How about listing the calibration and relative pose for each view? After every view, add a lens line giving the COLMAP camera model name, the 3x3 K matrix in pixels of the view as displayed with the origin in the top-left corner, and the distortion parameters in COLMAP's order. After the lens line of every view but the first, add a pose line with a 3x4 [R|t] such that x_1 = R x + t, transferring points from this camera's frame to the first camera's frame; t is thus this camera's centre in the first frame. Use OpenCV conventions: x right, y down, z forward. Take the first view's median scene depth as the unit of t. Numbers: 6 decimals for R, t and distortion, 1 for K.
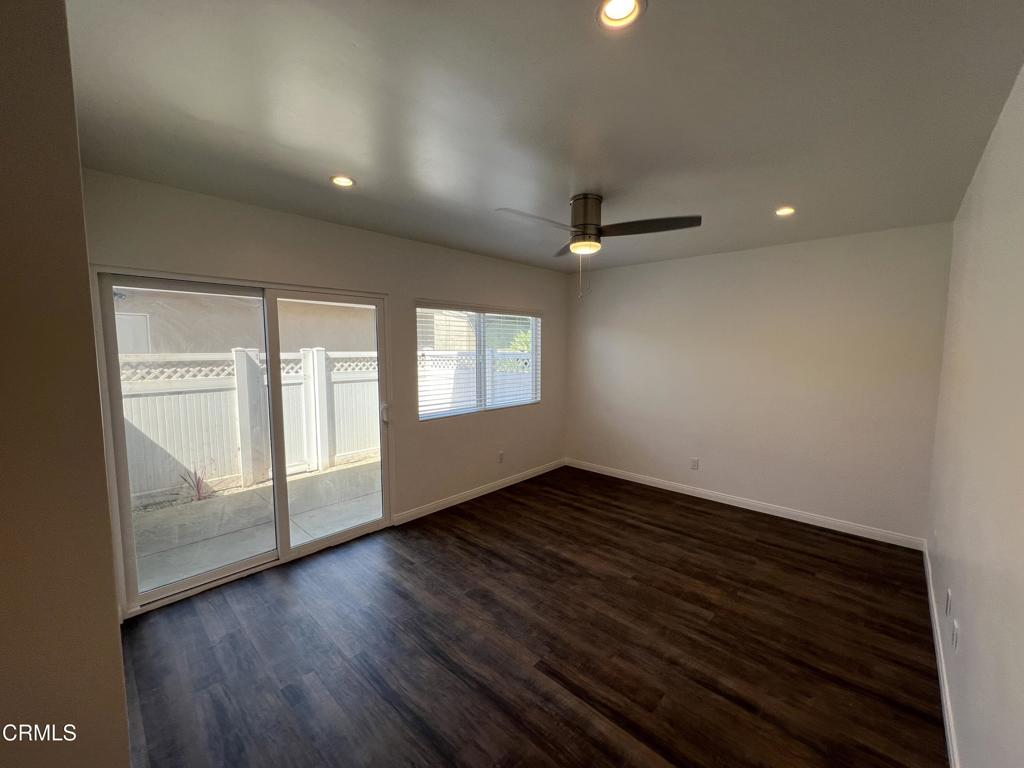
lens RADIAL K [[412.0, 0, 512.0], [0, 412.0, 384.0], [0, 0, 1]] dist [-0.001726, 0.000727]
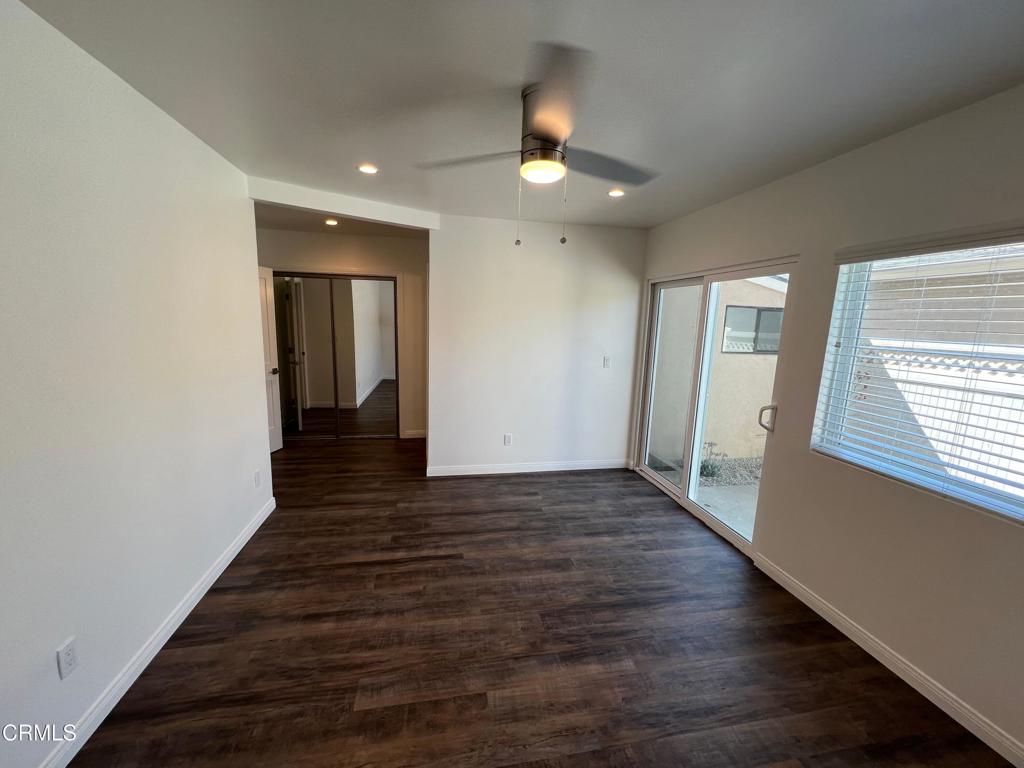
lens RADIAL K [[412.0, 0, 512.0], [0, 412.0, 384.0], [0, 0, 1]] dist [-0.001726, 0.000727]
pose [[-0.587139, 0.109236, -0.802082, 0.895028], [-0.106207, 0.971892, 0.210108, -0.151505], [0.802488, 0.208549, -0.559034, 1.603270]]
